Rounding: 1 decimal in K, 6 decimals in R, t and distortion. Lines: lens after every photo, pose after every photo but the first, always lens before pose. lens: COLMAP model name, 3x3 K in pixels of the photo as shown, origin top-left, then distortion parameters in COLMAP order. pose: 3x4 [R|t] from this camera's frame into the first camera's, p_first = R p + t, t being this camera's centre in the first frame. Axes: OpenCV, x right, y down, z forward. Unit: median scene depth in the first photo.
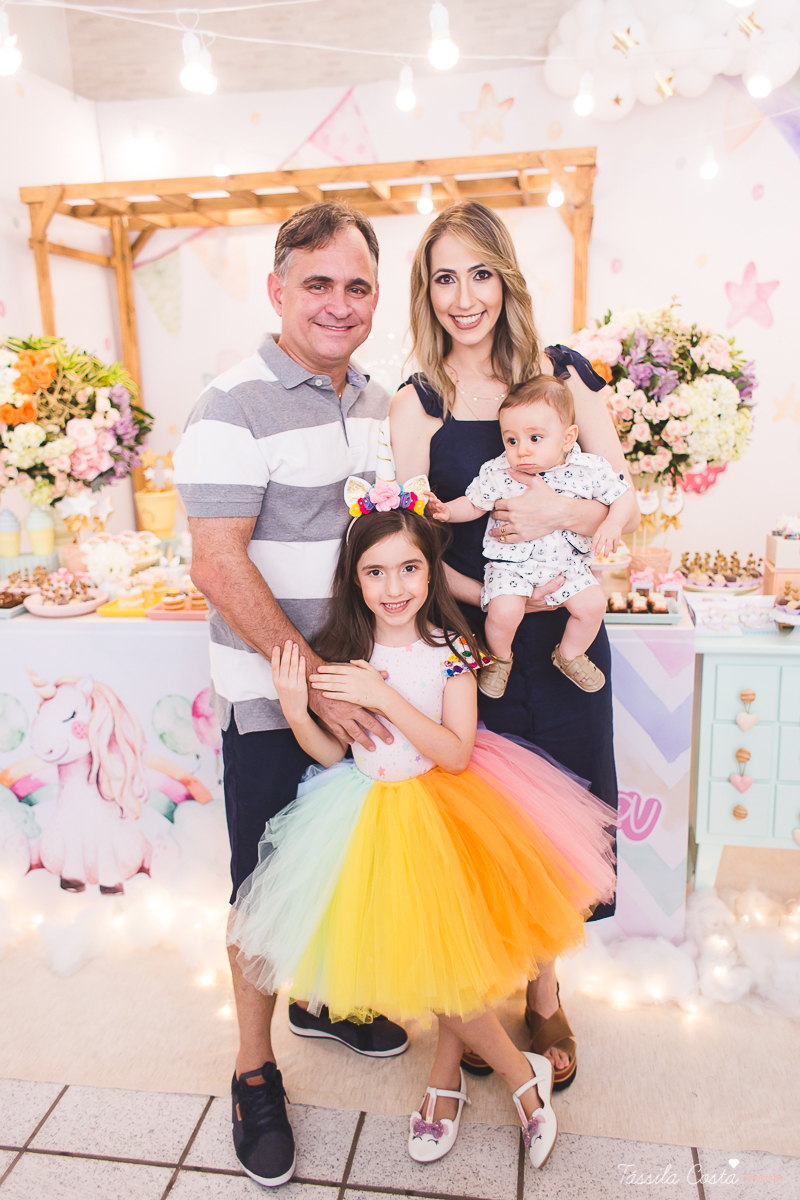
lens RADIAL K [[941.3, 0, 401.5], [0, 941.3, 598.7], [0, 0, 1]] dist [0.034457, -0.018001]
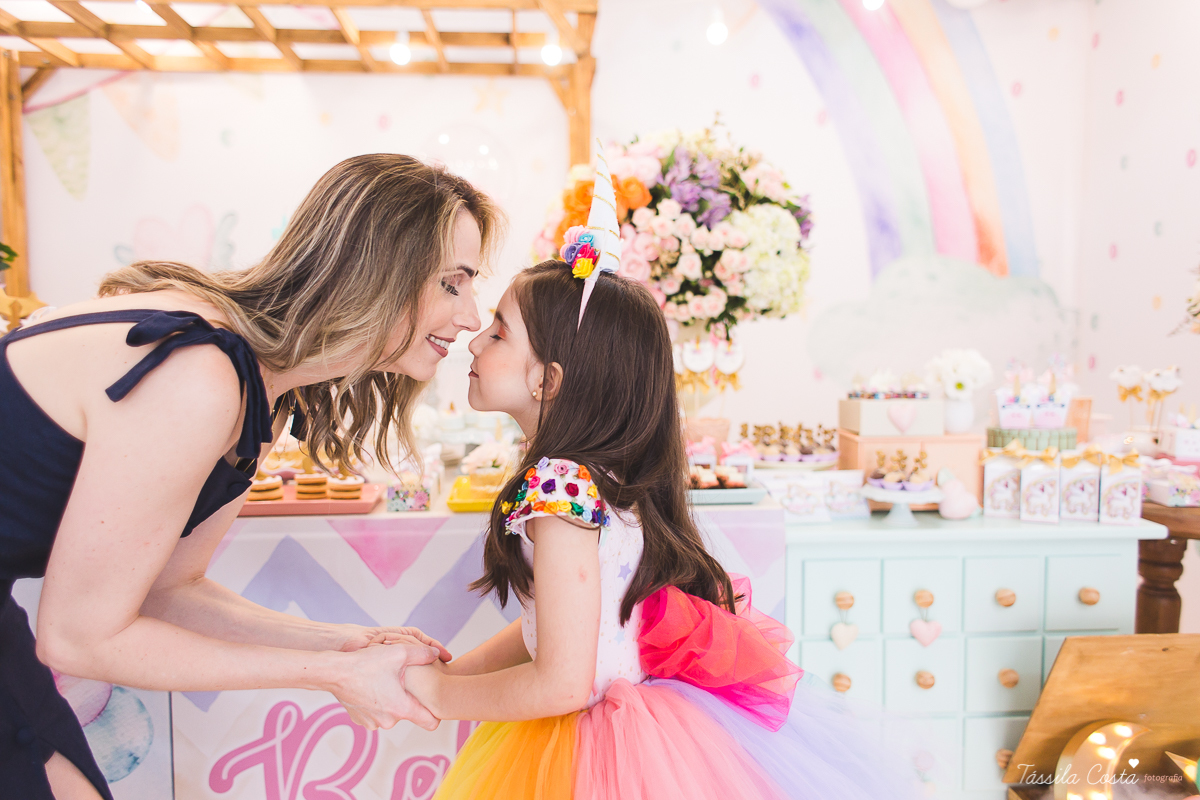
lens RADIAL K [[946.0, 0, 600.6], [0, 946.0, 403.2], [0, 0, 1]] dist [0.034667, -0.019595]
pose [[0.970665, 0.006926, 0.240335, -0.006697], [0.029463, 0.988626, -0.147484, 0.047879], [-0.238623, 0.150238, 0.959420, 0.264149]]
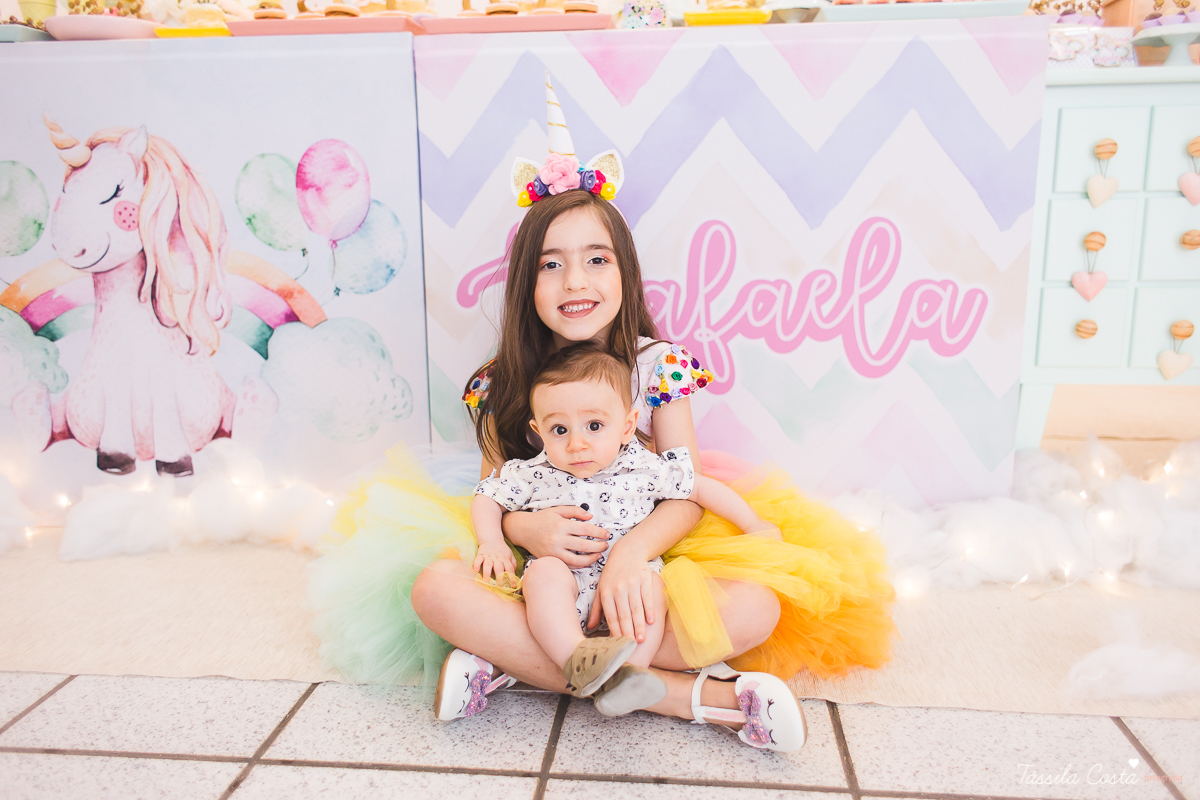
lens RADIAL K [[967.5, 0, 600.8], [0, 967.5, 403.8], [0, 0, 1]] dist [0.033051, -0.021545]
pose [[0.997592, 0.010123, 0.068608, -0.048141], [-0.008083, 0.999519, -0.029952, 0.284390], [-0.068878, 0.029325, 0.997194, 0.280959]]
